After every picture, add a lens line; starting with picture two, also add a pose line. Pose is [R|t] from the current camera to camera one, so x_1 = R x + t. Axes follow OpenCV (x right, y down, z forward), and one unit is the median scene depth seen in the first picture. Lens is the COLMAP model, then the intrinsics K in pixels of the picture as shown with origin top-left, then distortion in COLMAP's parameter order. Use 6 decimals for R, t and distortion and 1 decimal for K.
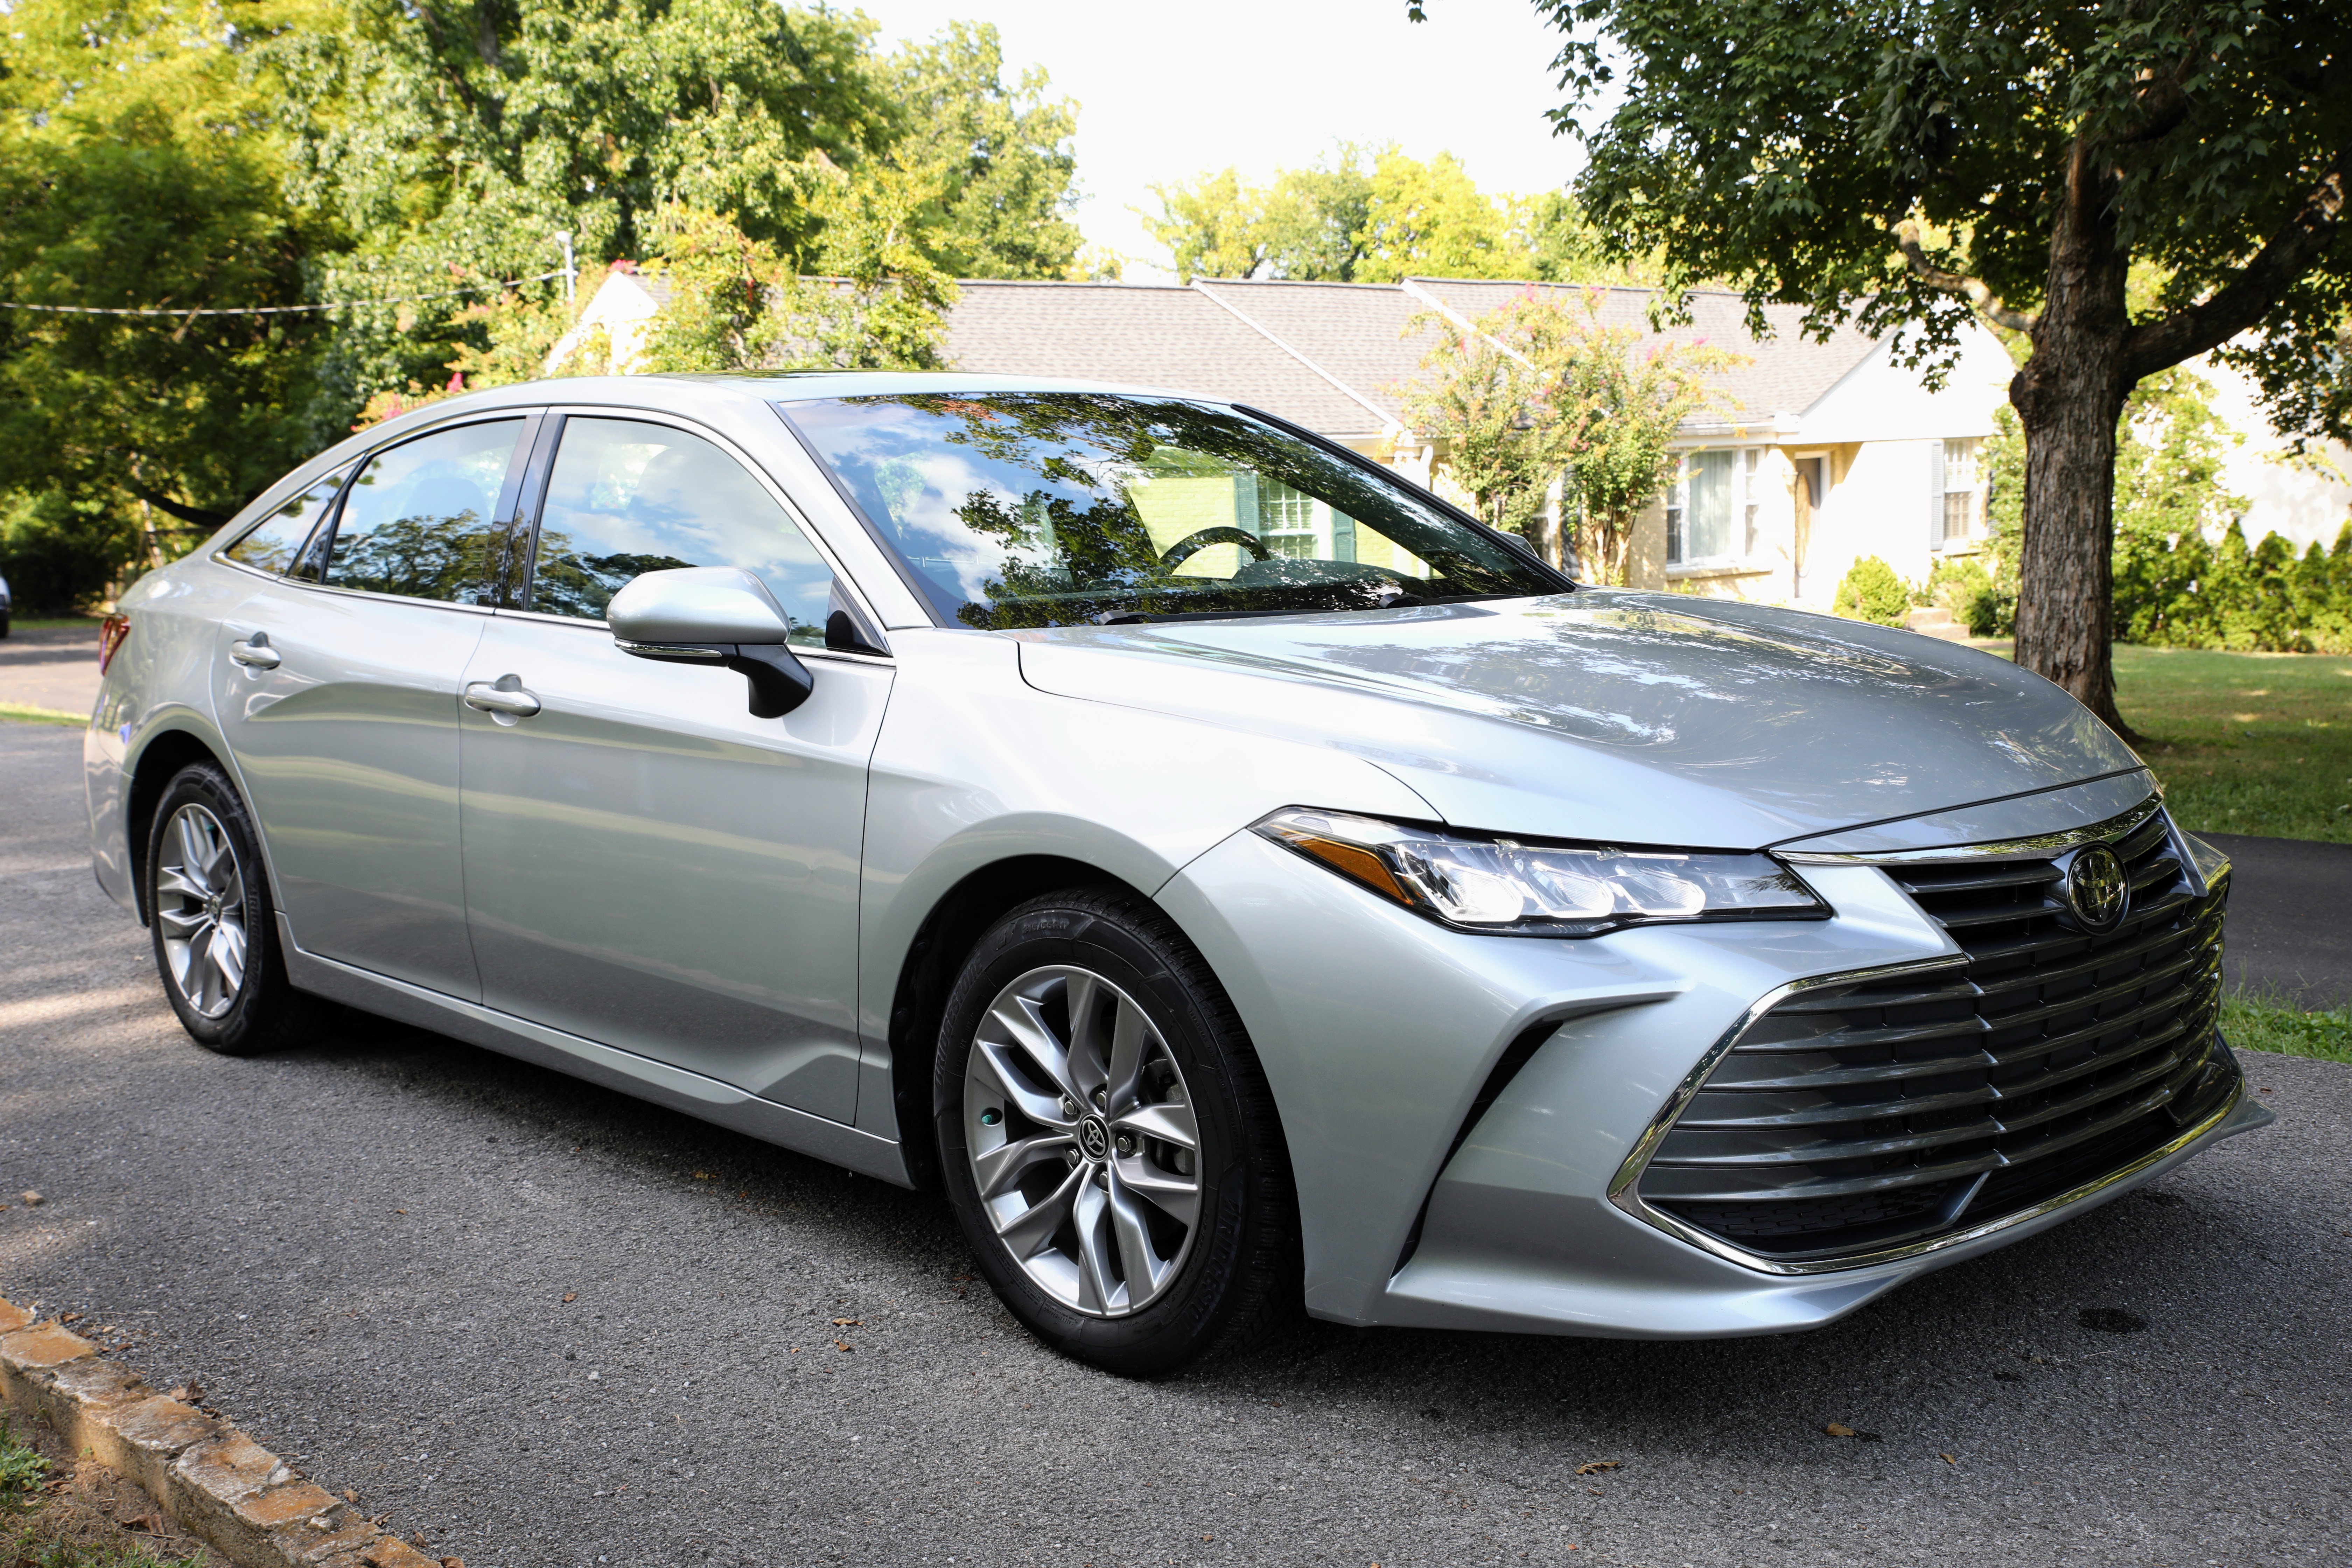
lens RADIAL K [[2403.7, 0, 1176.0], [0, 2403.7, 784.0], [0, 0, 1]] dist [-0.010646, -0.002229]
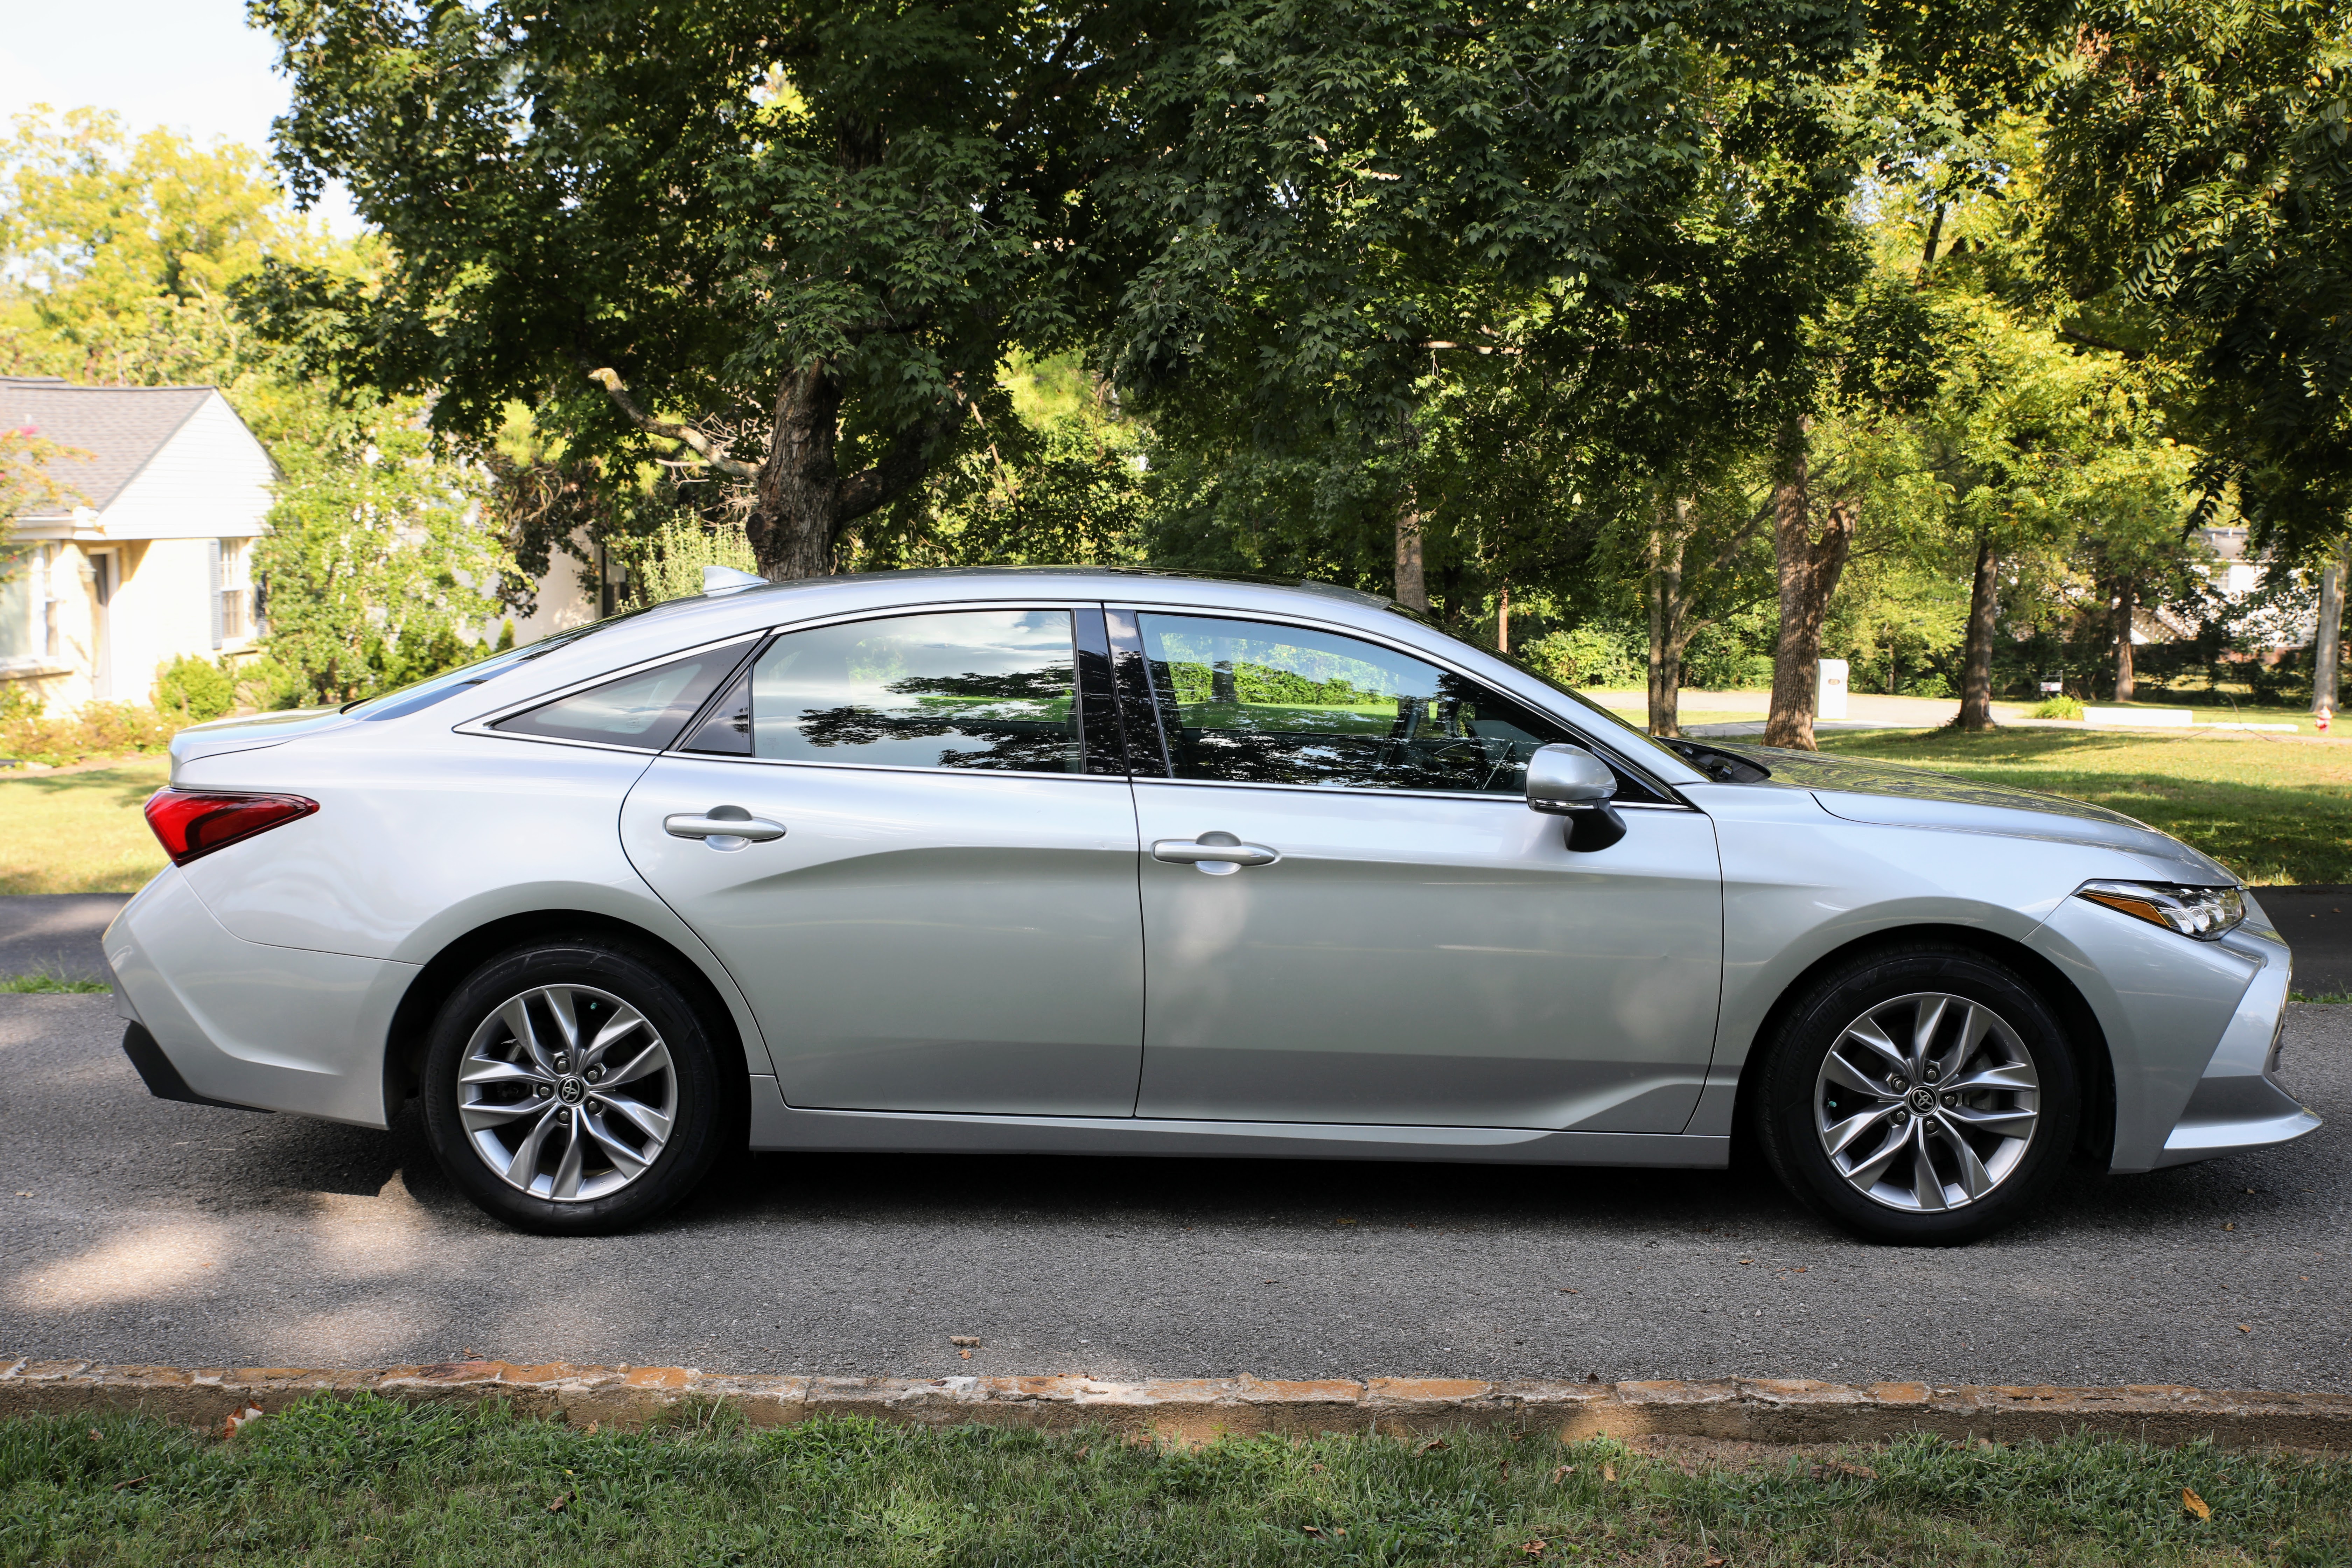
lens RADIAL K [[2403.7, 0, 1176.0], [0, 2403.7, 784.0], [0, 0, 1]] dist [-0.010646, -0.002229]
pose [[0.690391, -0.038453, 0.722413, -0.322575], [0.064342, 0.997893, -0.008374, -0.016843], [-0.720569, 0.052262, 0.691411, 0.053141]]
